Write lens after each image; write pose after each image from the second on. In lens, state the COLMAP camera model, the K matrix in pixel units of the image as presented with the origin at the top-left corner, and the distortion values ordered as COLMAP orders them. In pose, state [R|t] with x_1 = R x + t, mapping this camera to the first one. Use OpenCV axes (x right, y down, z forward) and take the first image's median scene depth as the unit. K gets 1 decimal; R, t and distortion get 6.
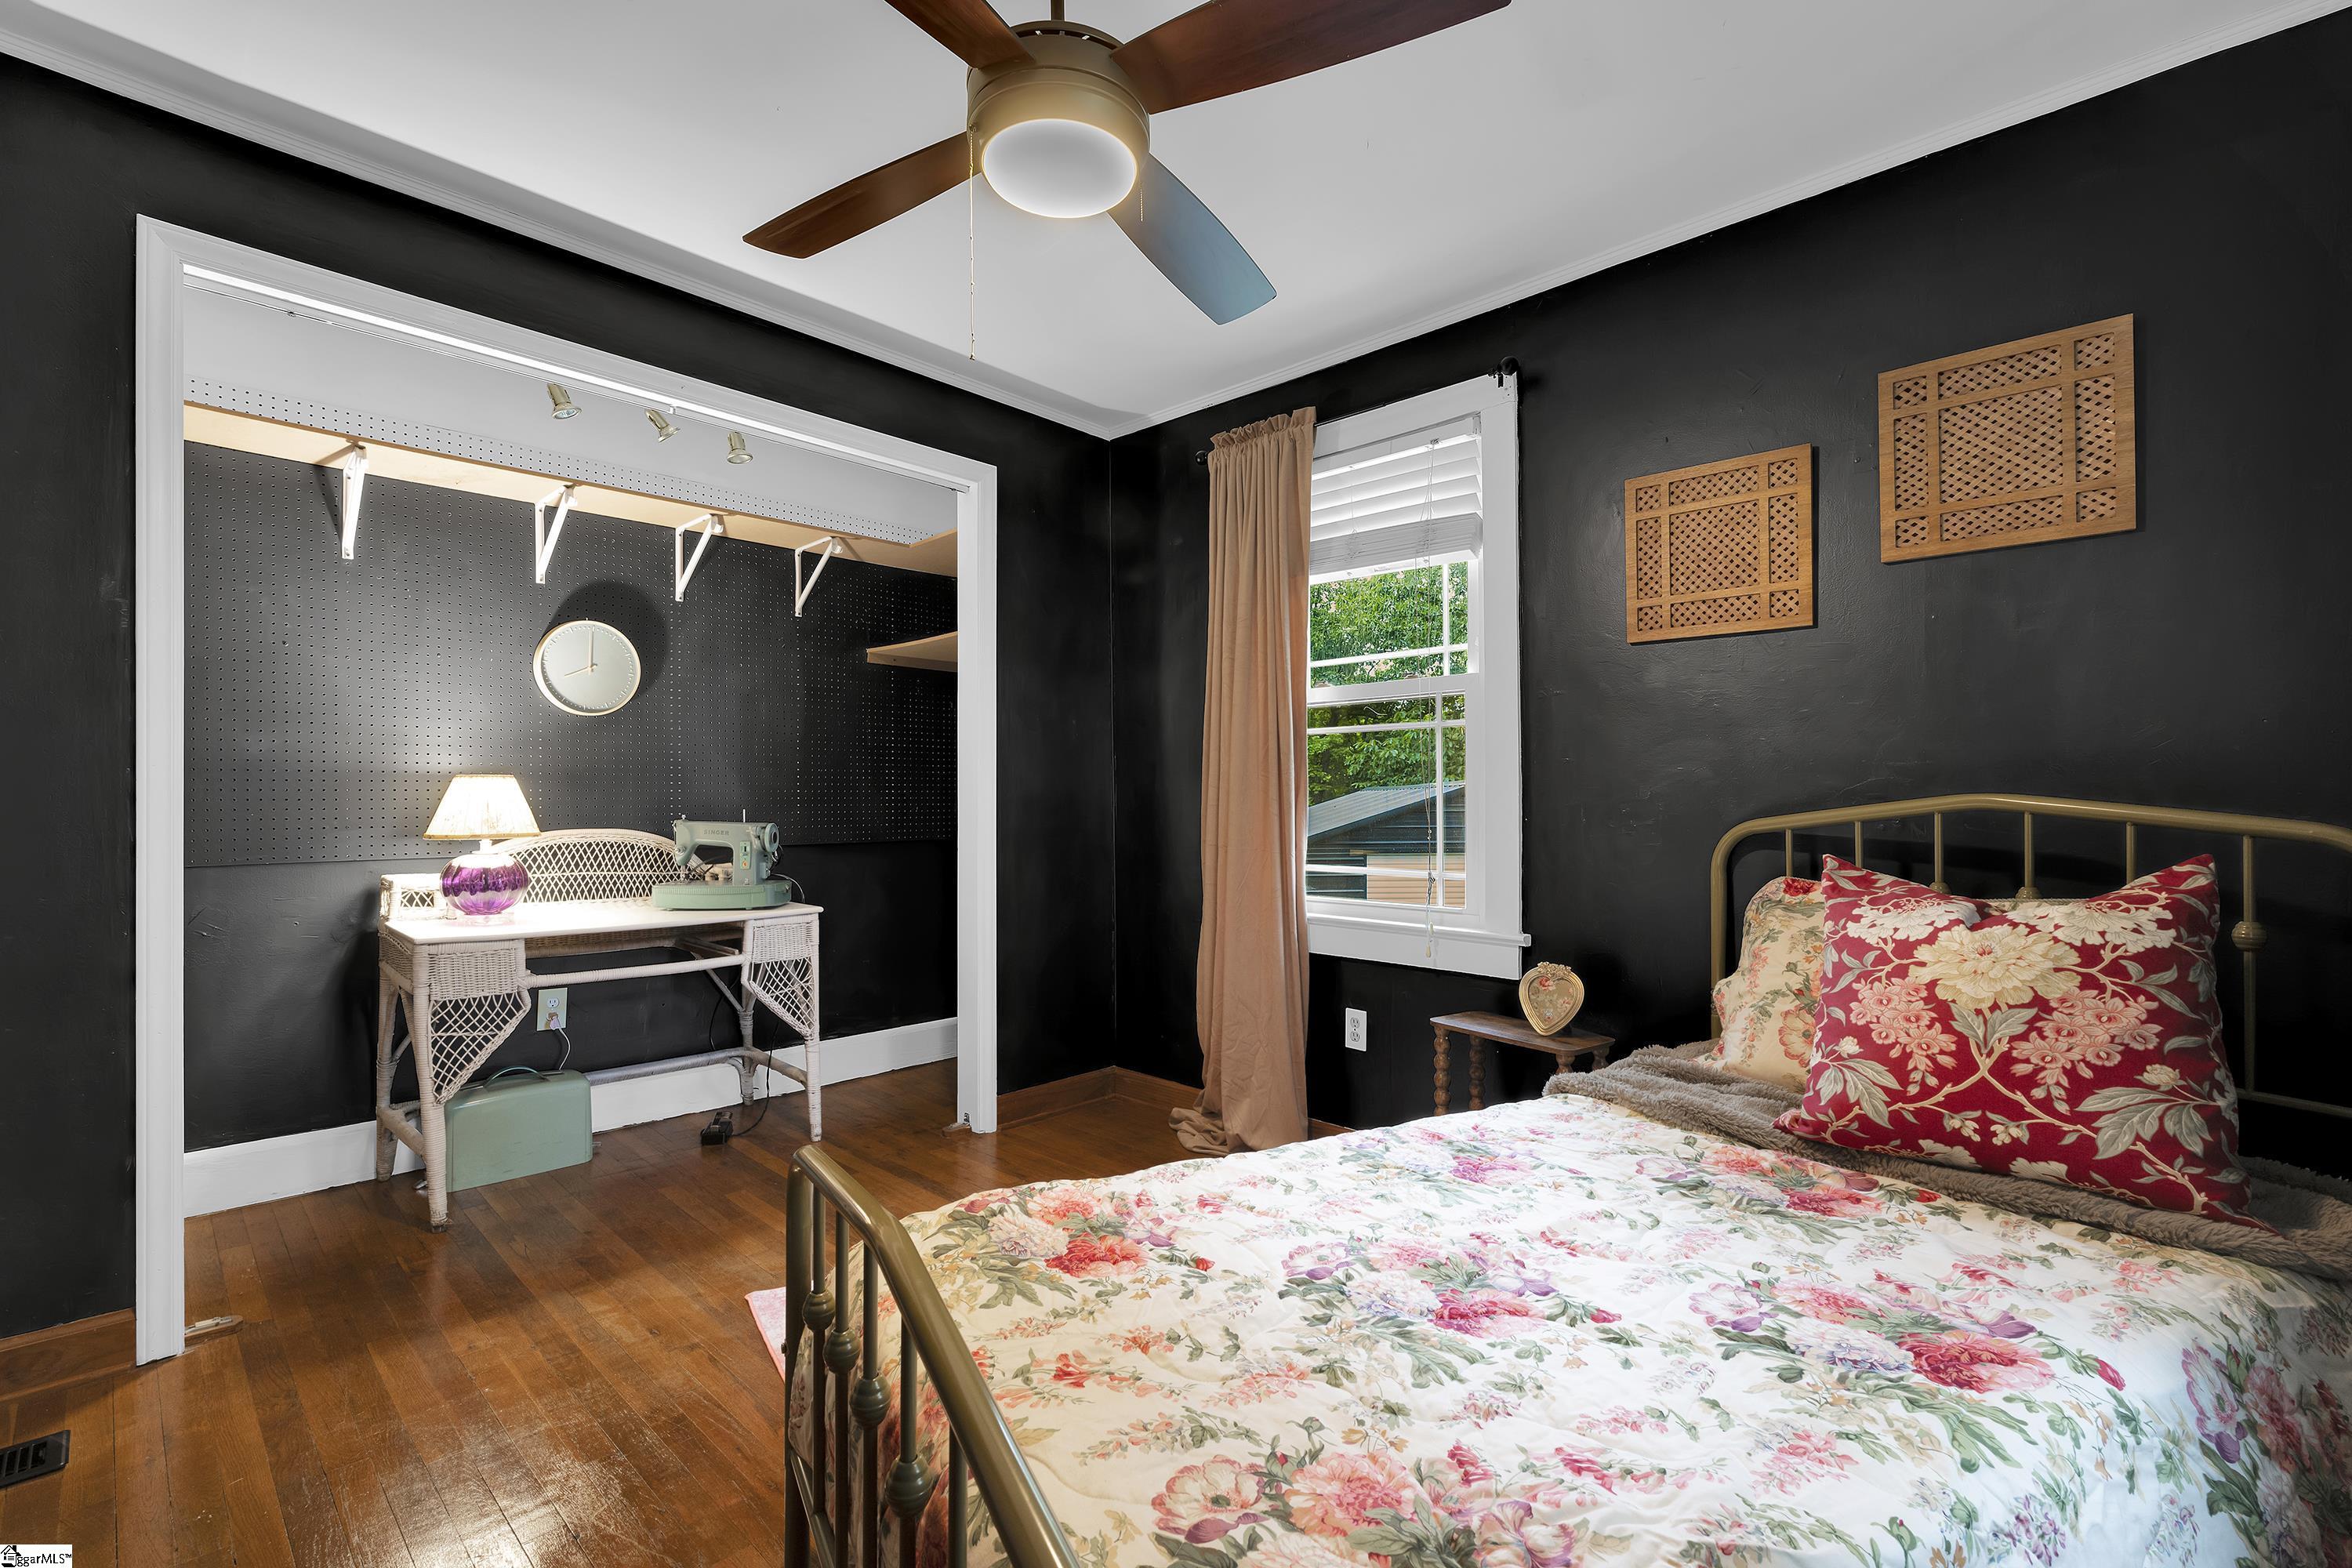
lens RADIAL K [[1031.4, 0, 1208.3], [0, 1031.4, 791.3], [0, 0, 1]] dist [-0.002267, 0.000027]
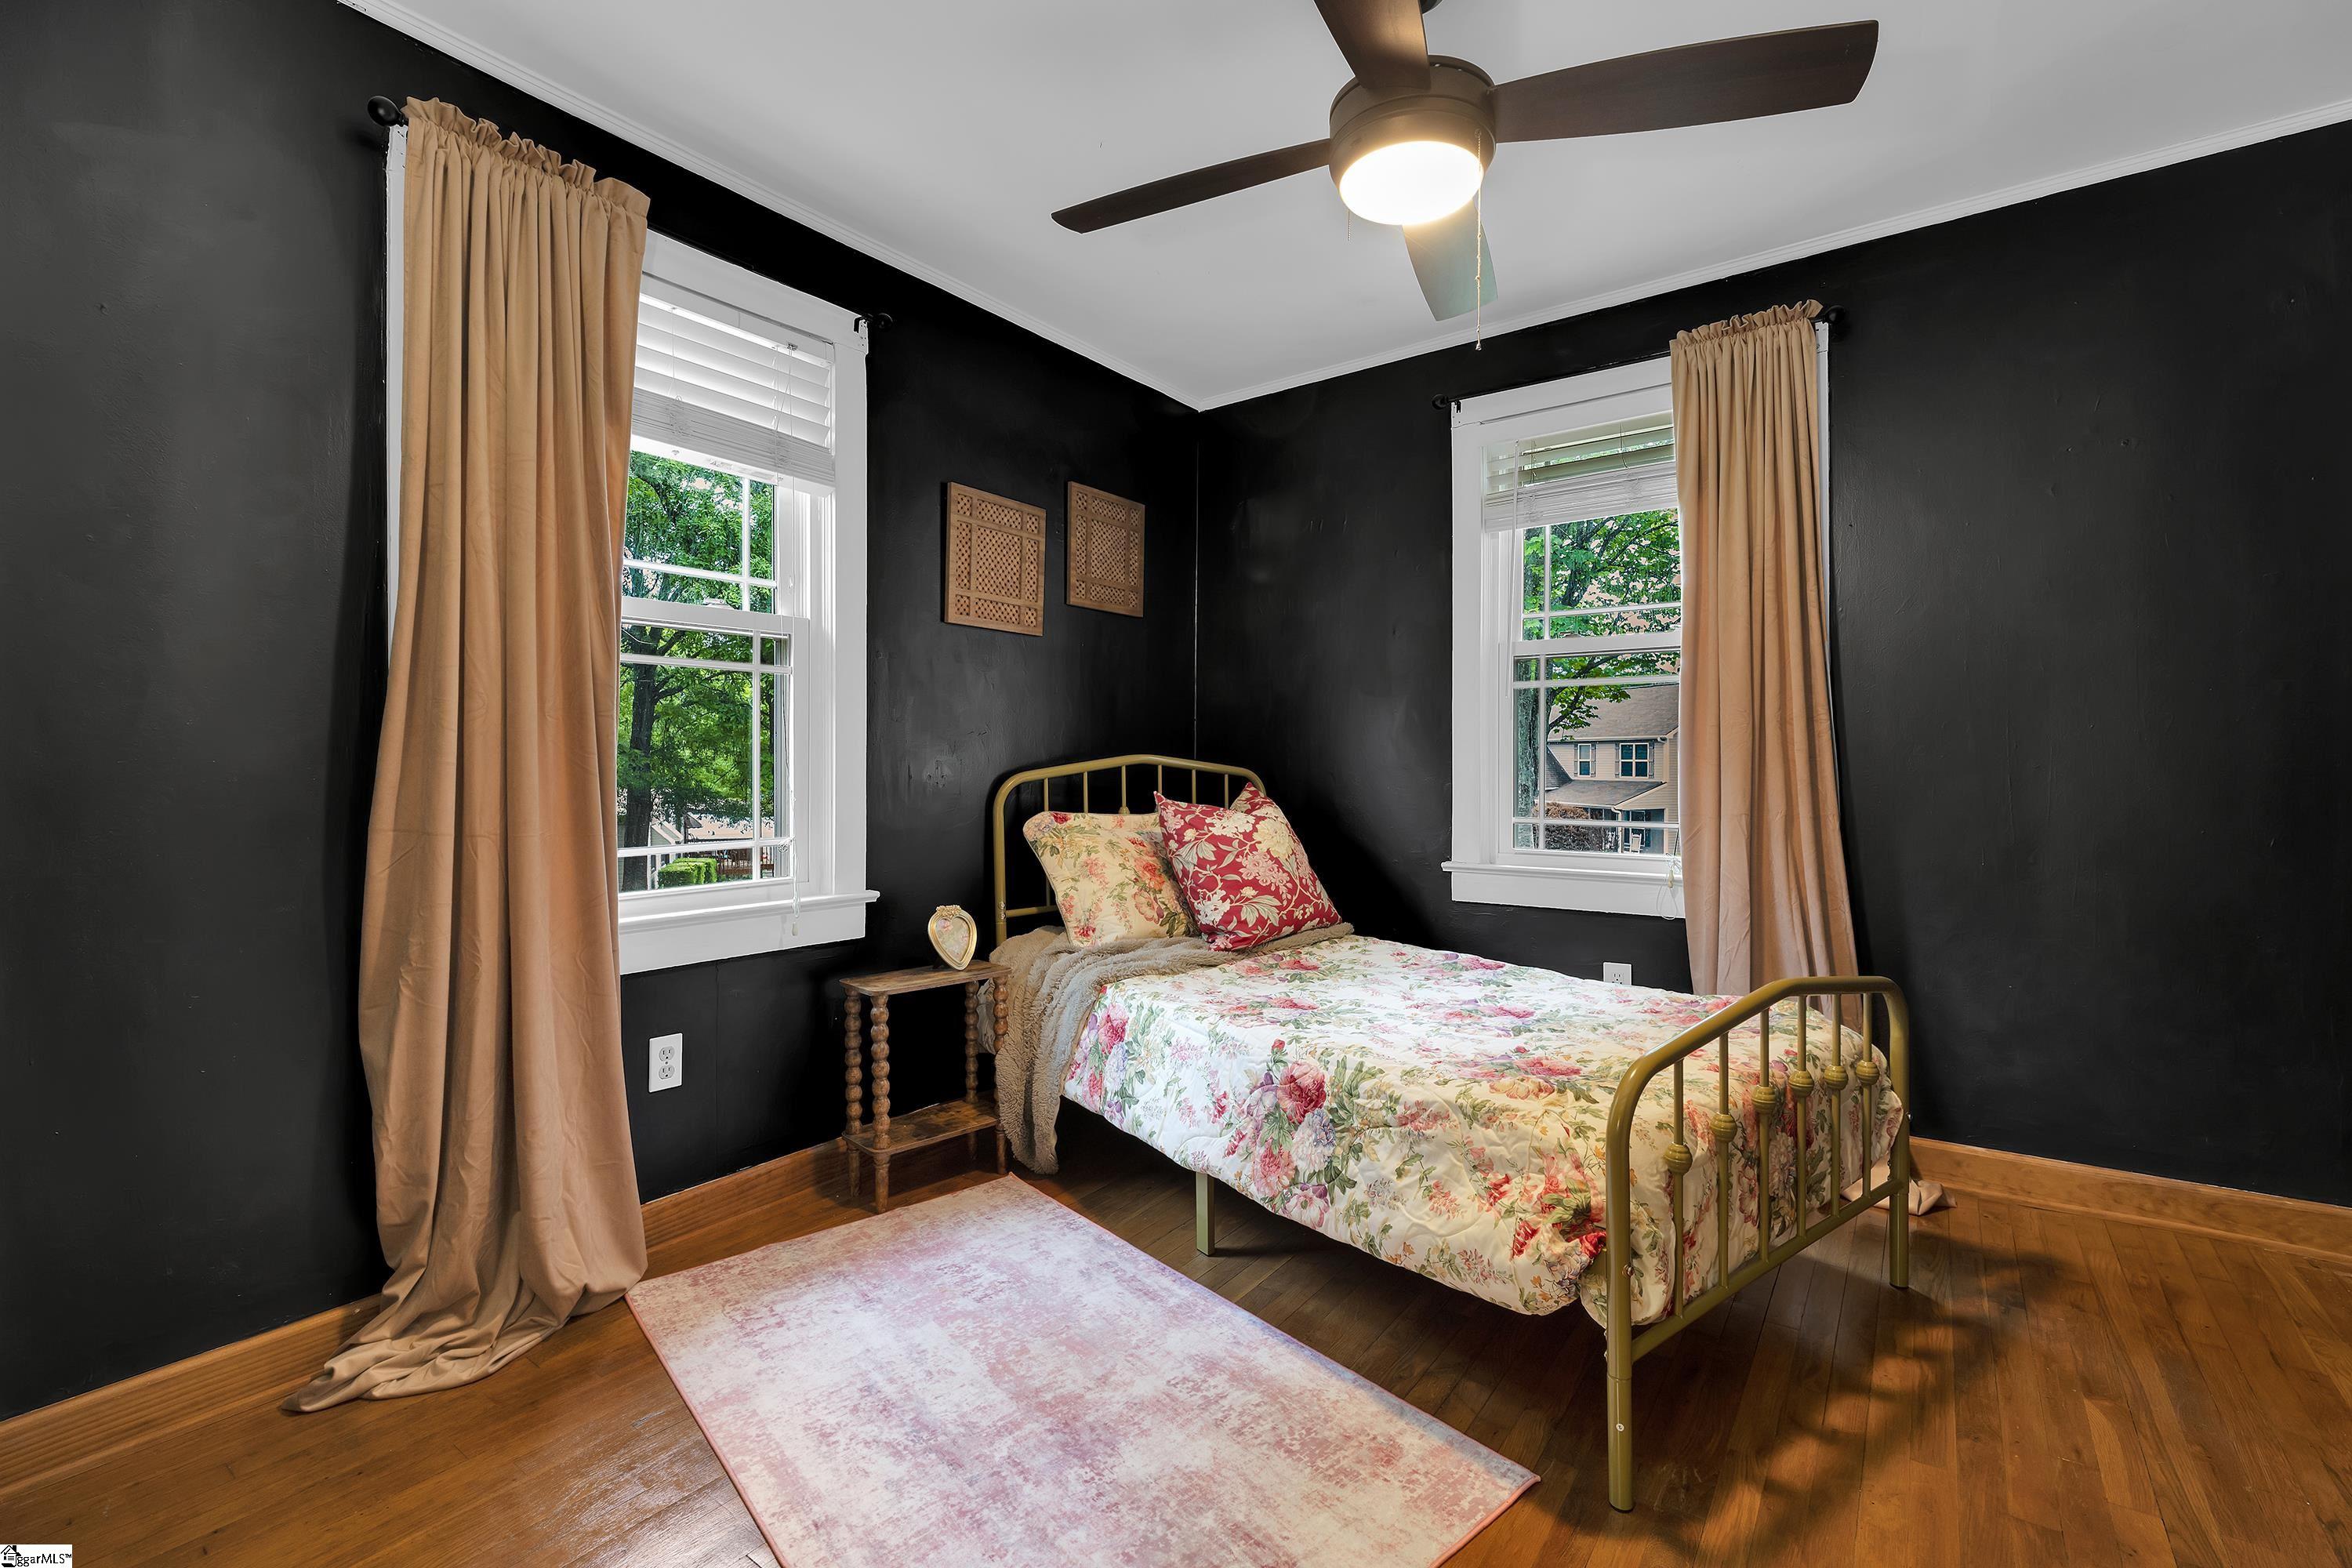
lens RADIAL K [[1031.4, 0, 1208.3], [0, 1031.4, 791.3], [0, 0, 1]] dist [-0.002267, 0.000027]
pose [[-0.109926, -0.025804, 0.993605, -0.682373], [-0.005272, 0.999664, 0.025378, 0.012997], [-0.993926, -0.002449, -0.110025, 0.733003]]
